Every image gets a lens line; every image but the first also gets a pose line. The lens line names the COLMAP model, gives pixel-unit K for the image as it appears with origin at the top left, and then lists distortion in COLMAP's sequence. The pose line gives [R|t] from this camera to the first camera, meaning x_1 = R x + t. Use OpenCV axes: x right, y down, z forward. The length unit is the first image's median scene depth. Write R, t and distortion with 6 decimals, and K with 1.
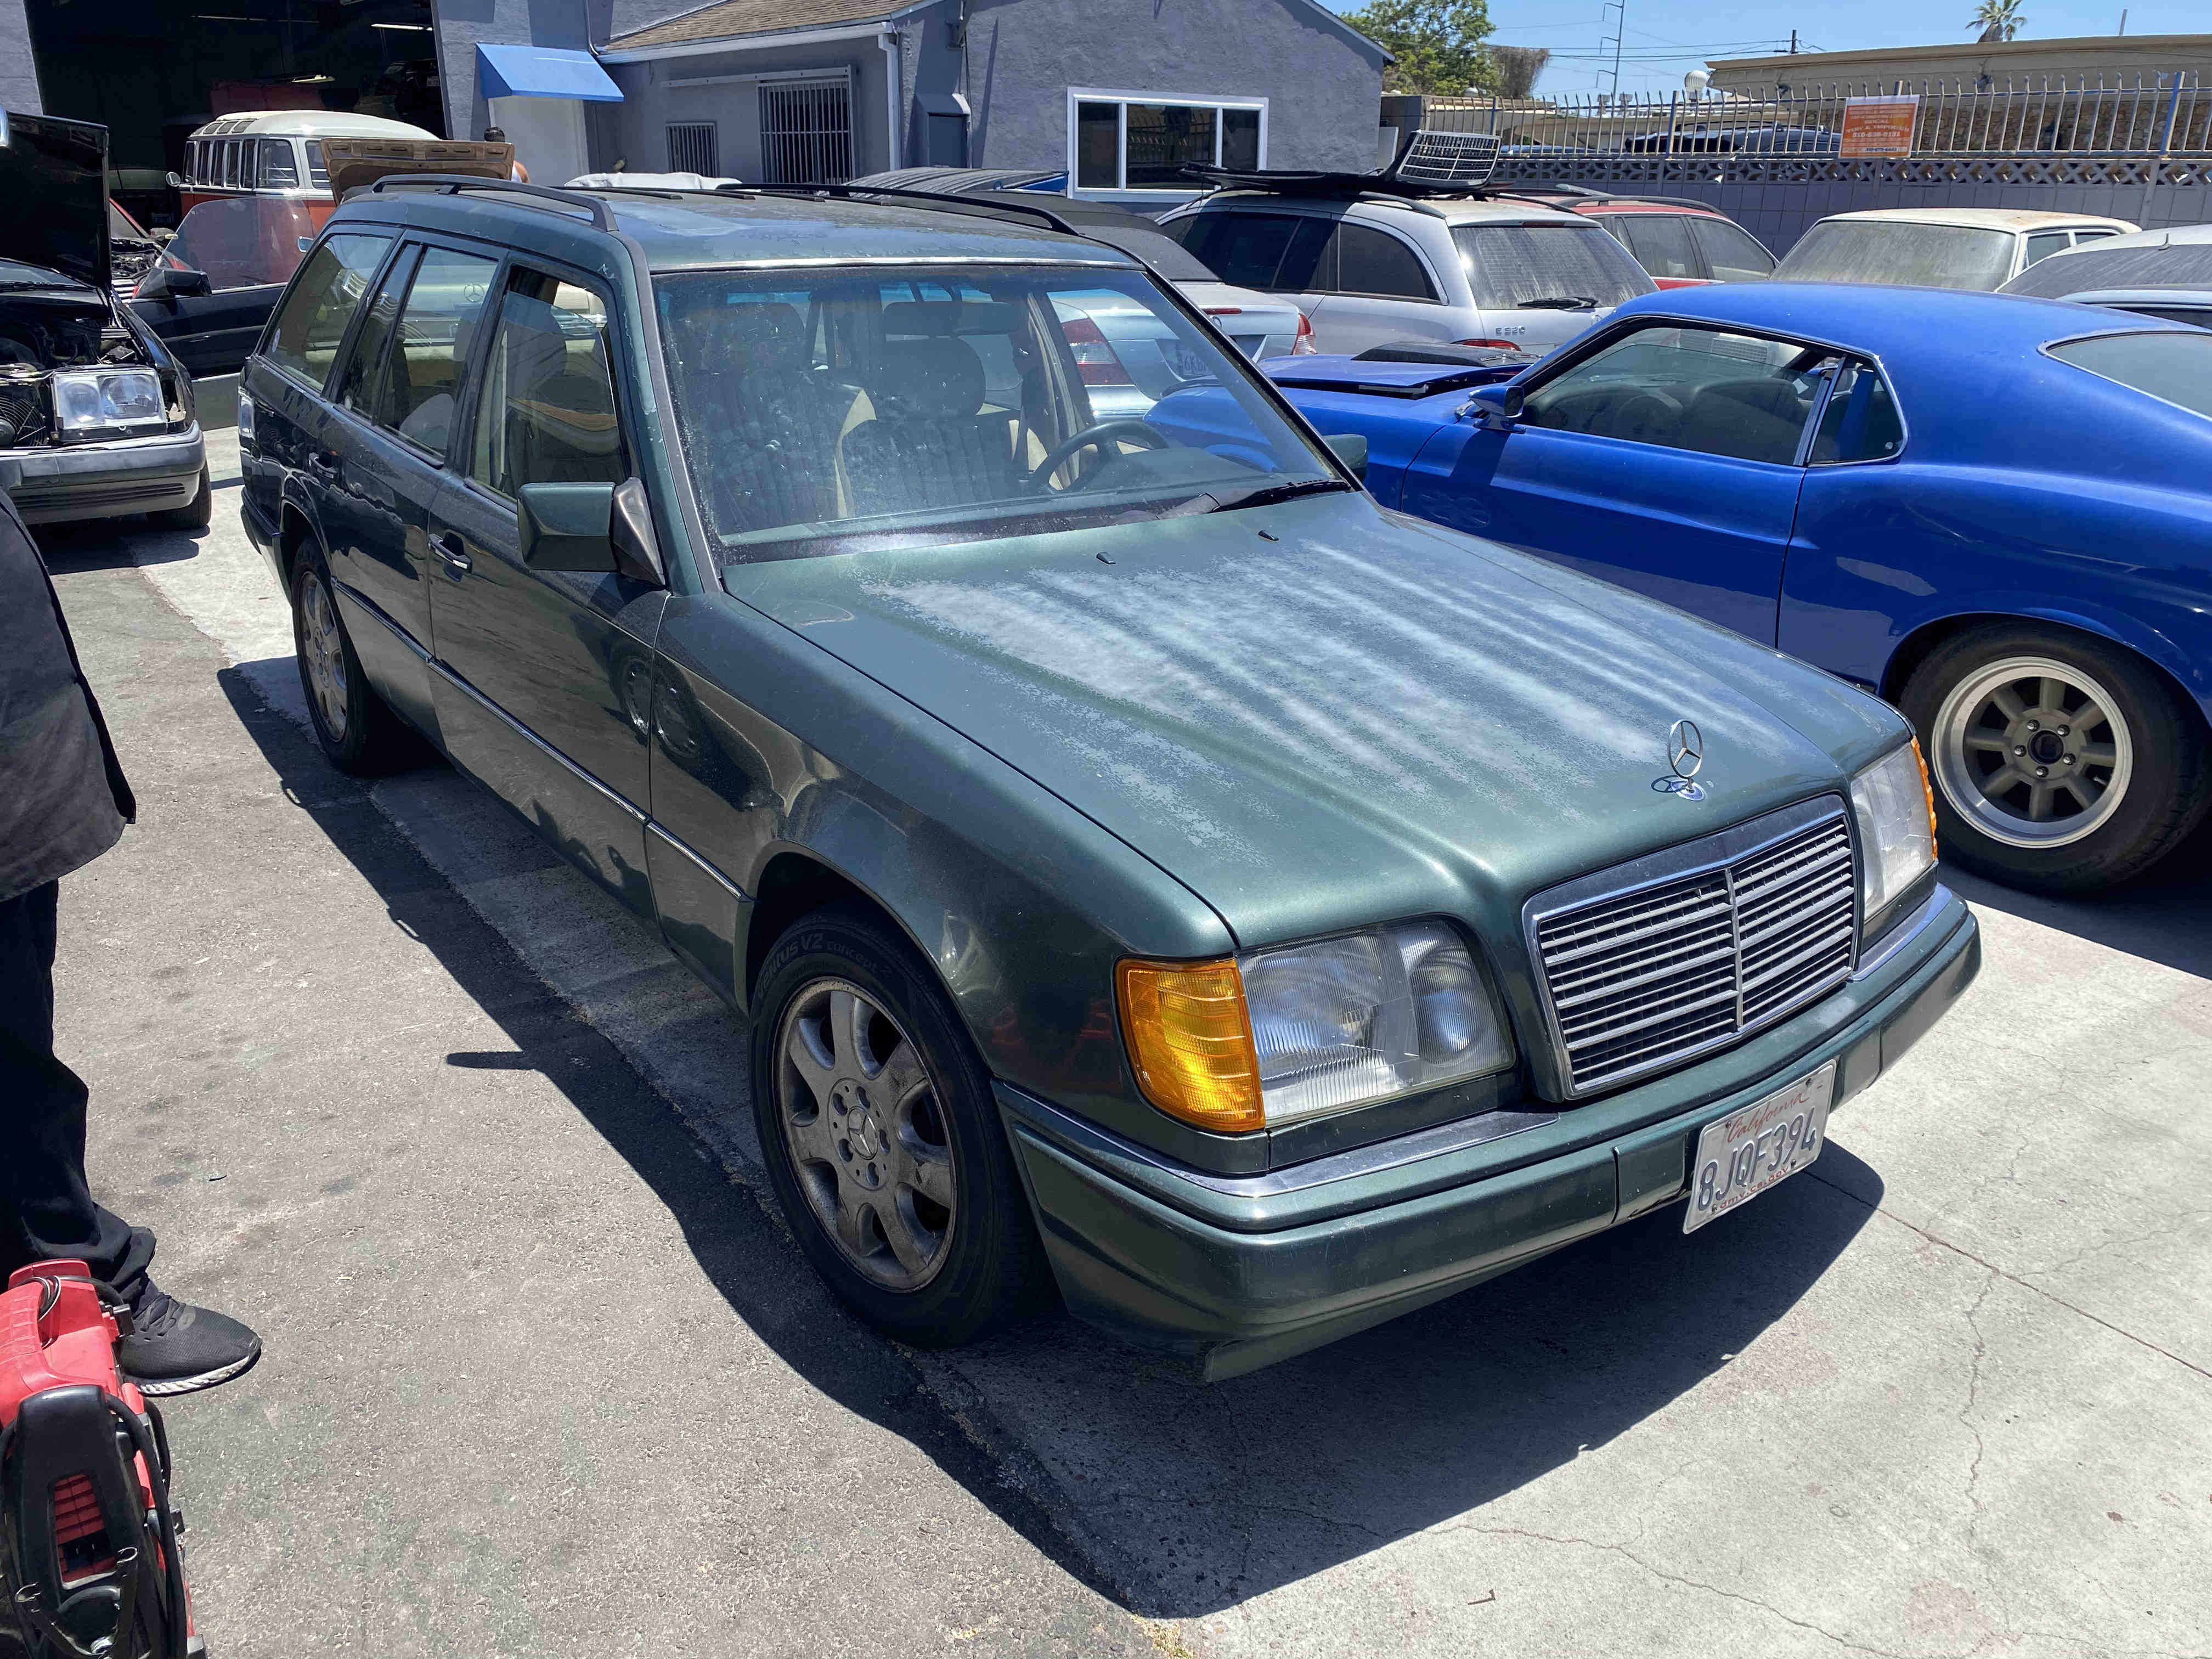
lens RADIAL K [[1657.4, 0, 1118.4], [0, 1657.4, 802.6], [0, 0, 1]] dist [0.053467, -0.079799]
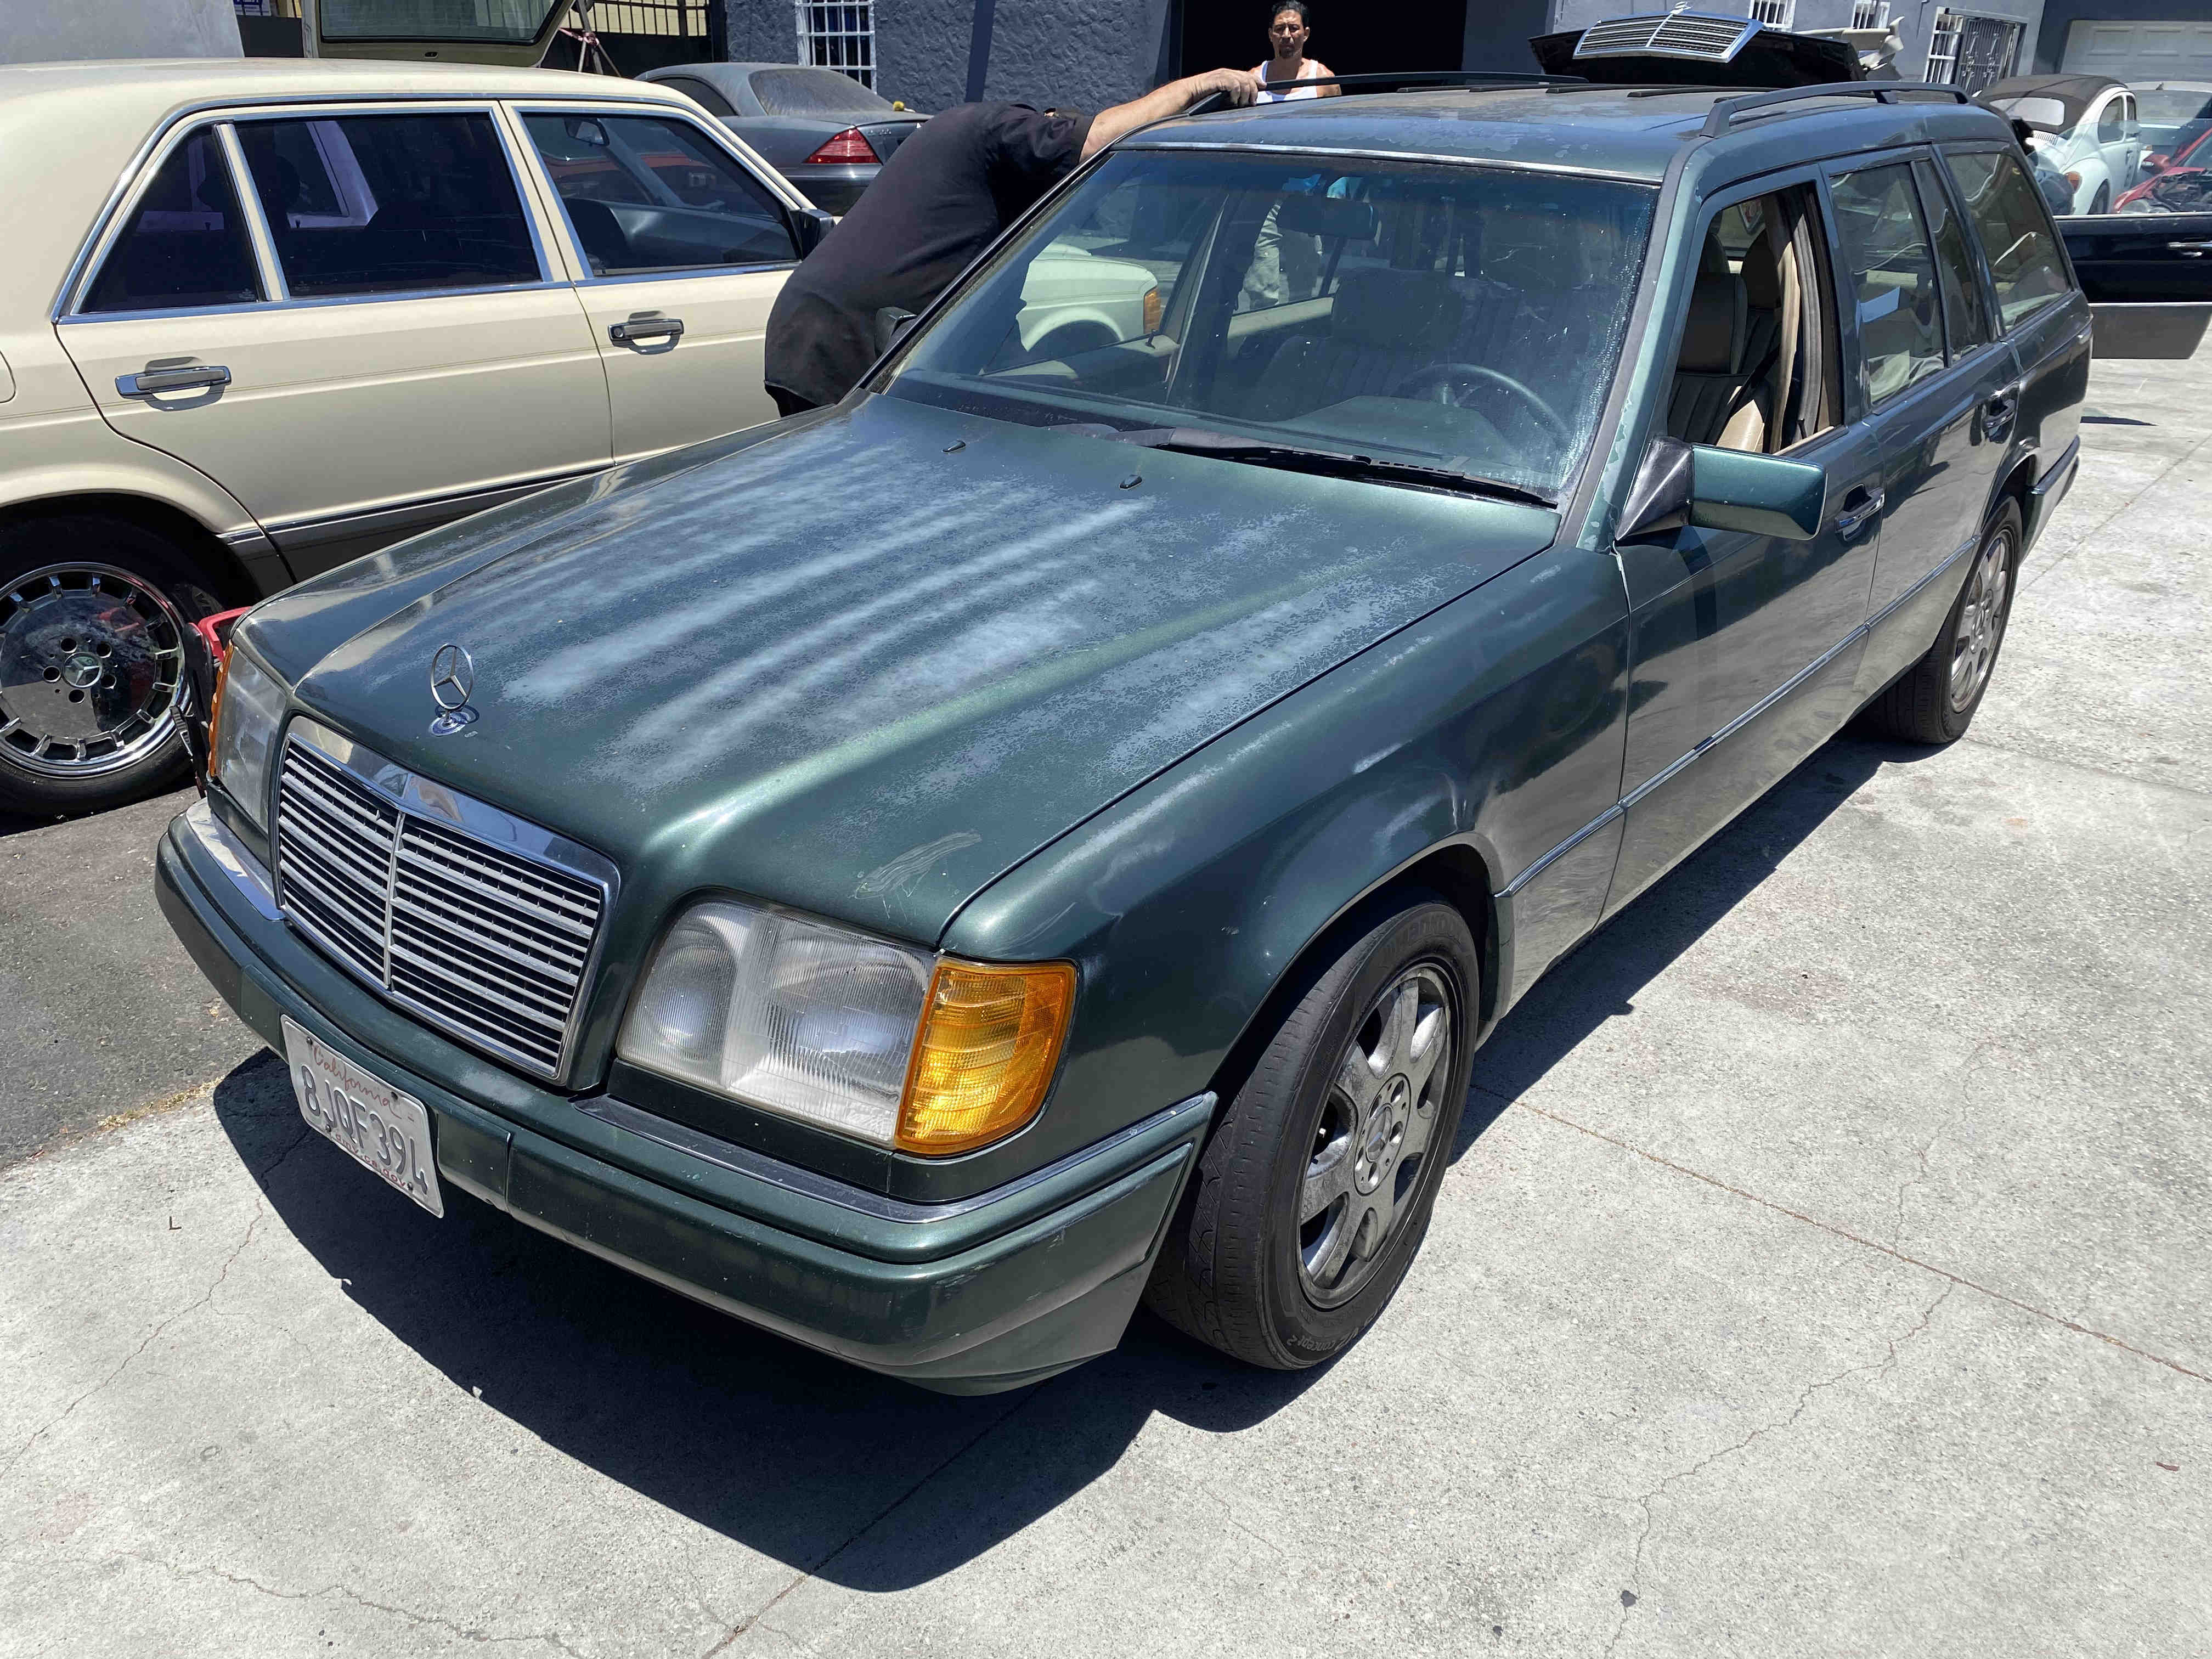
lens RADIAL K [[1657.4, 0, 1118.4], [0, 1657.4, 802.6], [0, 0, 1]] dist [0.053467, -0.079799]
pose [[0.241739, 0.372224, -0.896109, 1.188814], [-0.346003, 0.895859, 0.278781, -0.326342], [0.906556, 0.242665, 0.345354, 0.986803]]
